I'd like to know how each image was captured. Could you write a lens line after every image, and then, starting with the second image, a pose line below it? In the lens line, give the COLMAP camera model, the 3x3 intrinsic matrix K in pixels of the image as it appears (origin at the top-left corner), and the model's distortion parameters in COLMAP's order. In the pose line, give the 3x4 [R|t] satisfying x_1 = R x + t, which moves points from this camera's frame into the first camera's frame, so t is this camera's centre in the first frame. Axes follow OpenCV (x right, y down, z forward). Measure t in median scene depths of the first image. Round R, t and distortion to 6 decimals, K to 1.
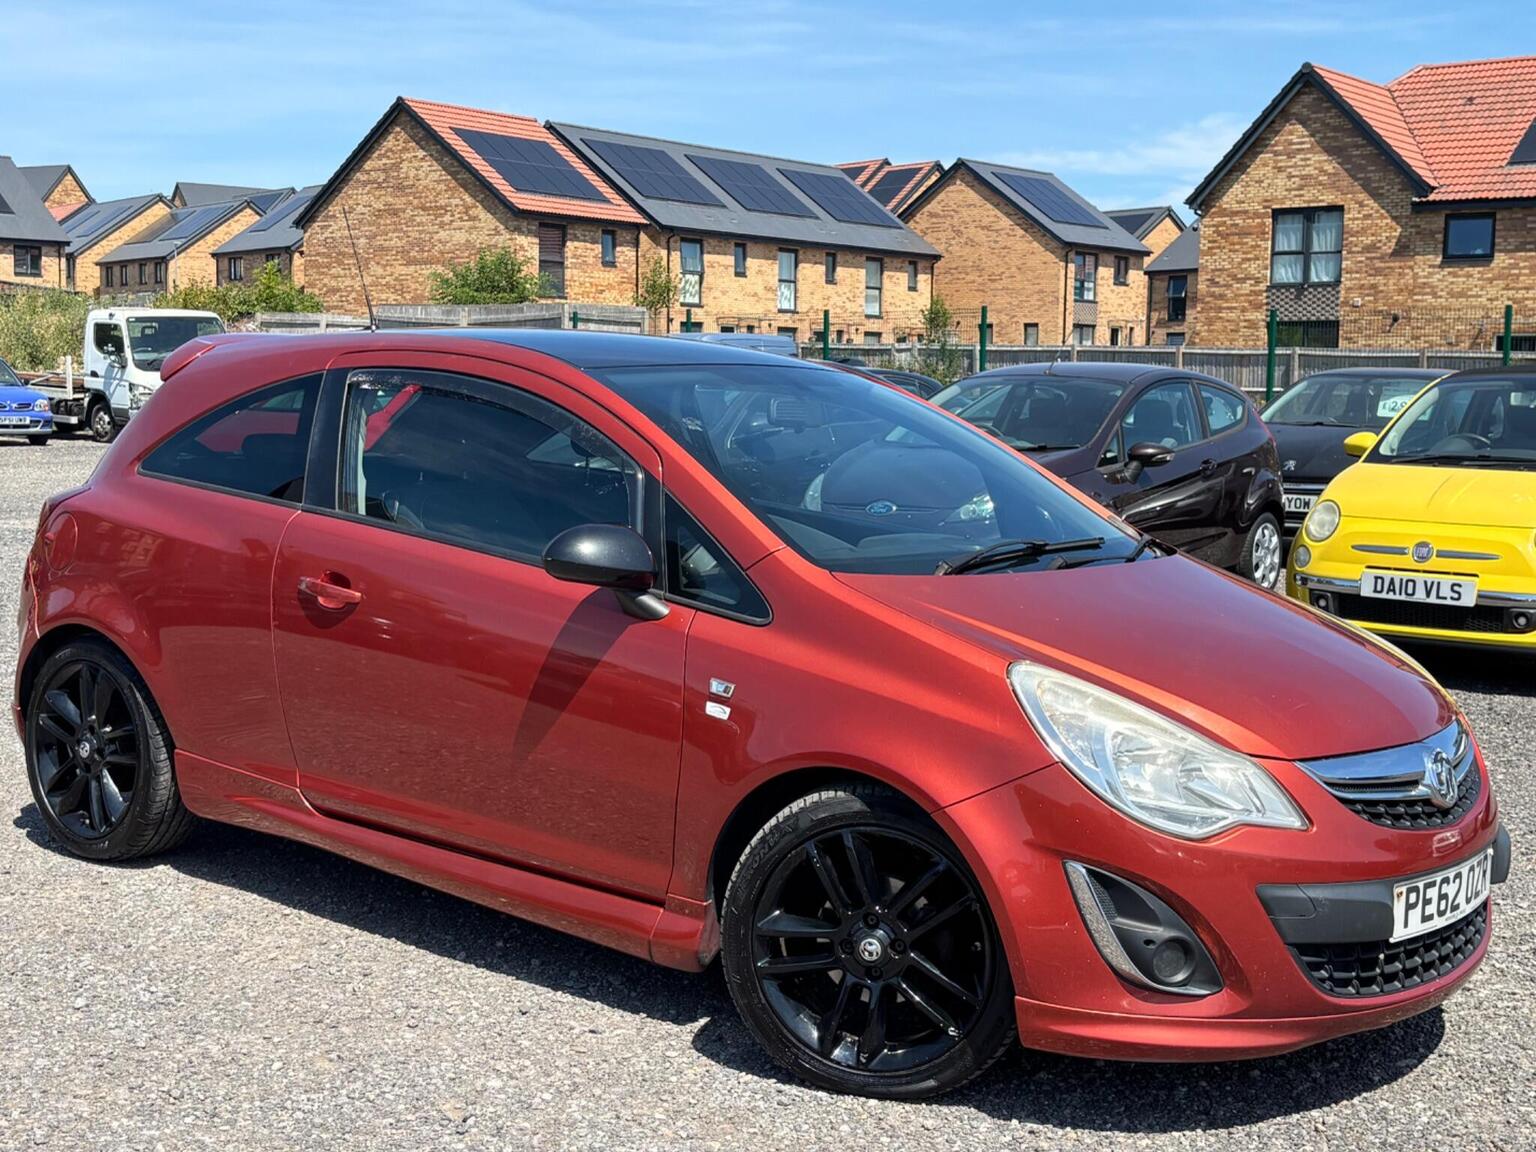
lens RADIAL K [[2003.5, 0, 762.1], [0, 2003.5, 600.6], [0, 0, 1]] dist [0.229137, -0.925934]
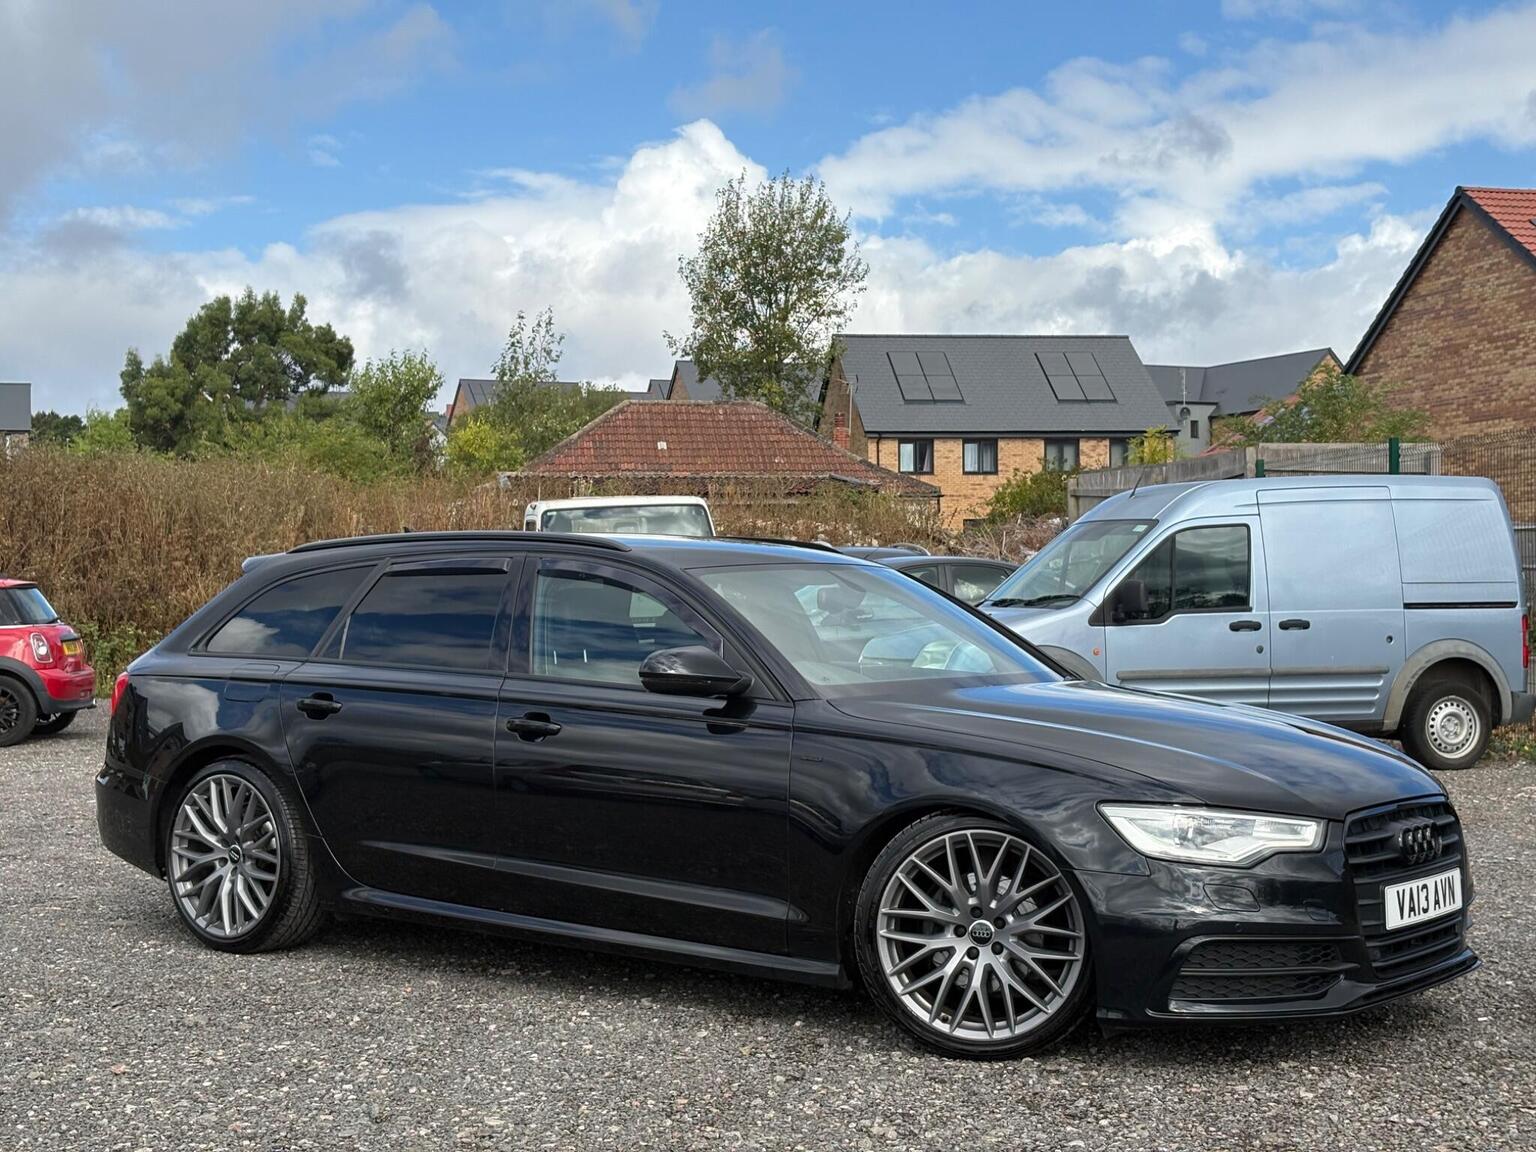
lens RADIAL K [[2264.1, 0, 767.5], [0, 2264.1, 590.7], [0, 0, 1]] dist [0.227689, -0.906741]
pose [[0.808722, -0.025293, -0.587647, 0.087017], [-0.038864, 0.994594, -0.096293, -0.023050], [0.586906, 0.100712, 0.803367, 0.227845]]
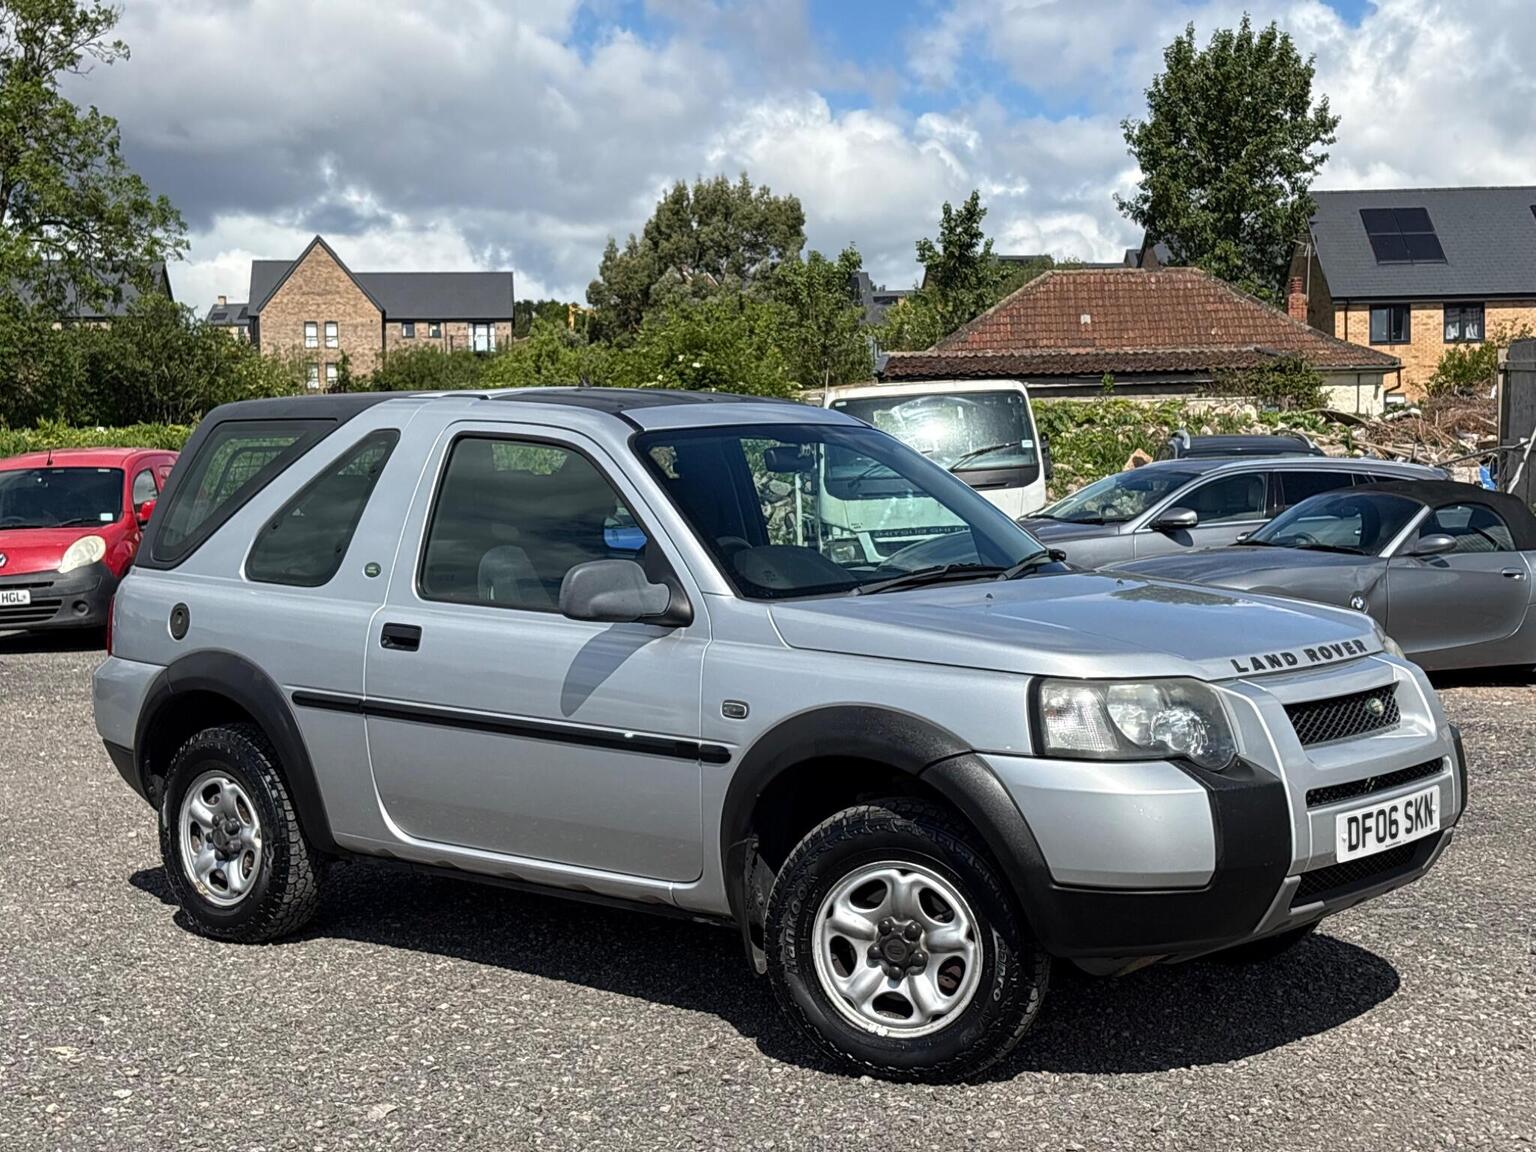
lens RADIAL K [[2260.2, 0, 775.7], [0, 2260.2, 577.9], [0, 0, 1]] dist [0.150148, -0.109836]
pose [[0.667929, 0.006260, -0.744199, 0.068070], [-0.051823, 0.997929, -0.038117, -0.033403], [0.742418, 0.064026, 0.666870, 0.288572]]
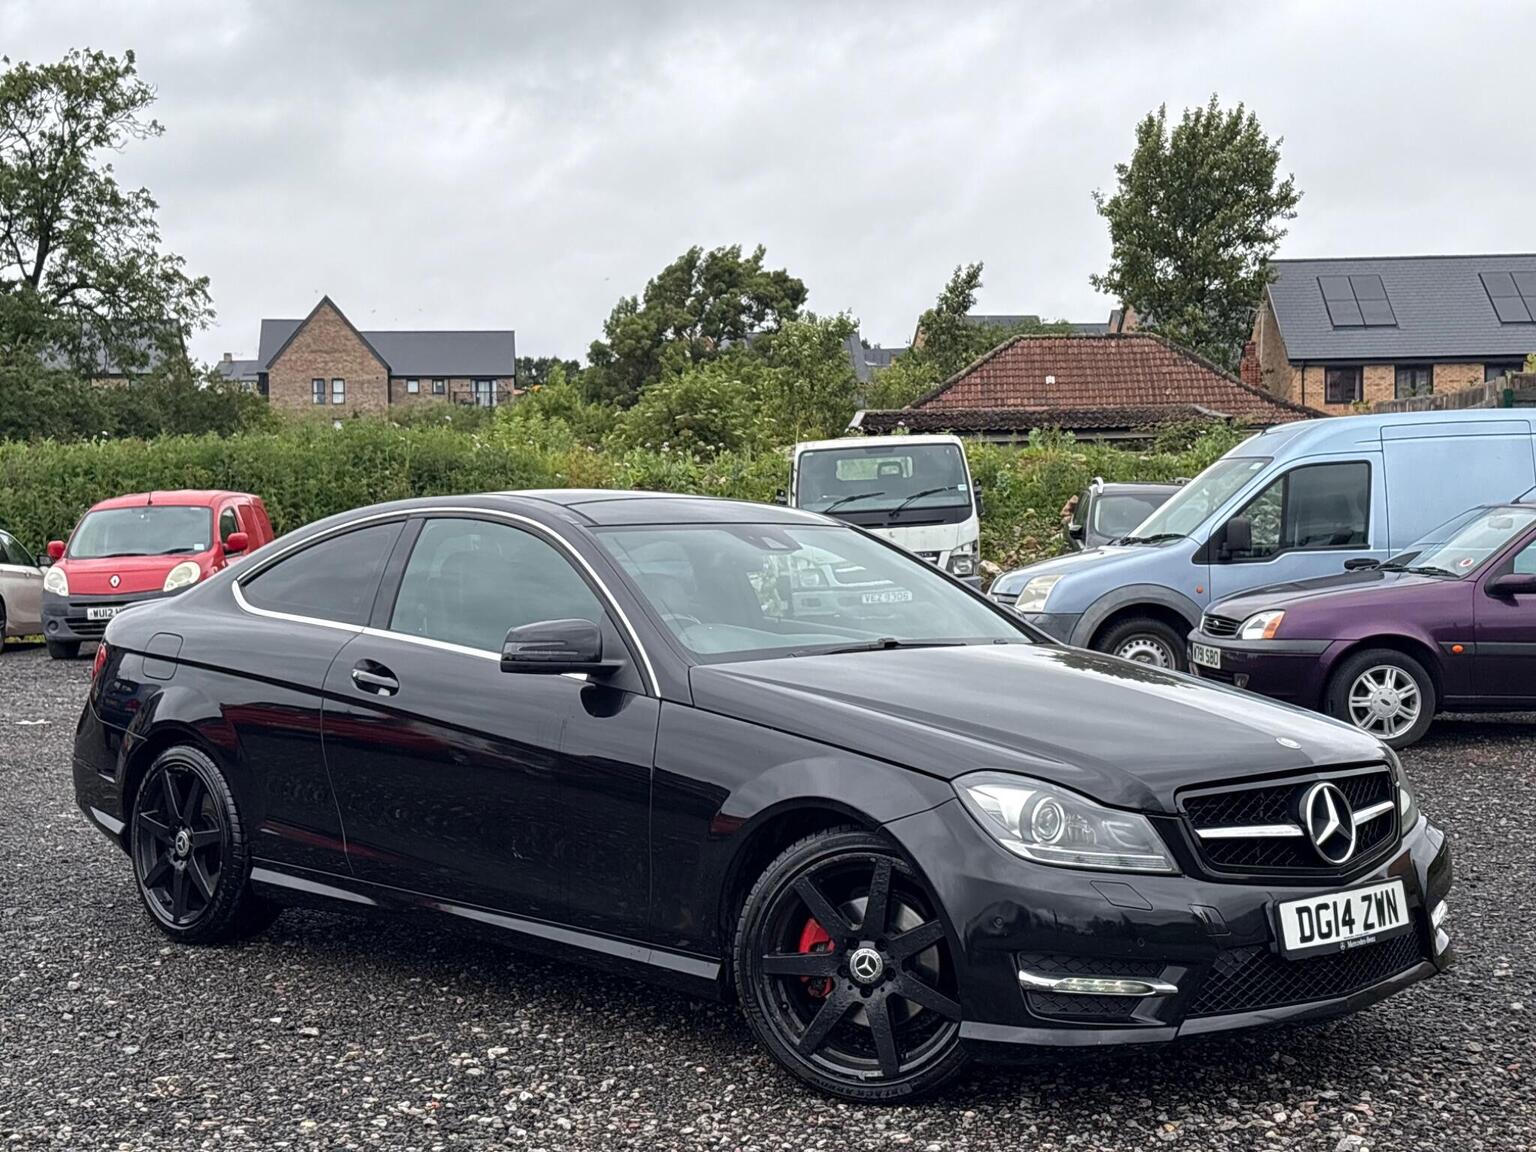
lens RADIAL K [[2262.2, 0, 766.0], [0, 2262.2, 580.4], [0, 0, 1]] dist [0.239725, -1.059684]
pose [[0.665659, -0.009831, -0.746191, 0.122062], [-0.054289, 0.996626, -0.061561, -0.024526], [0.744278, 0.081489, 0.662880, 0.245214]]
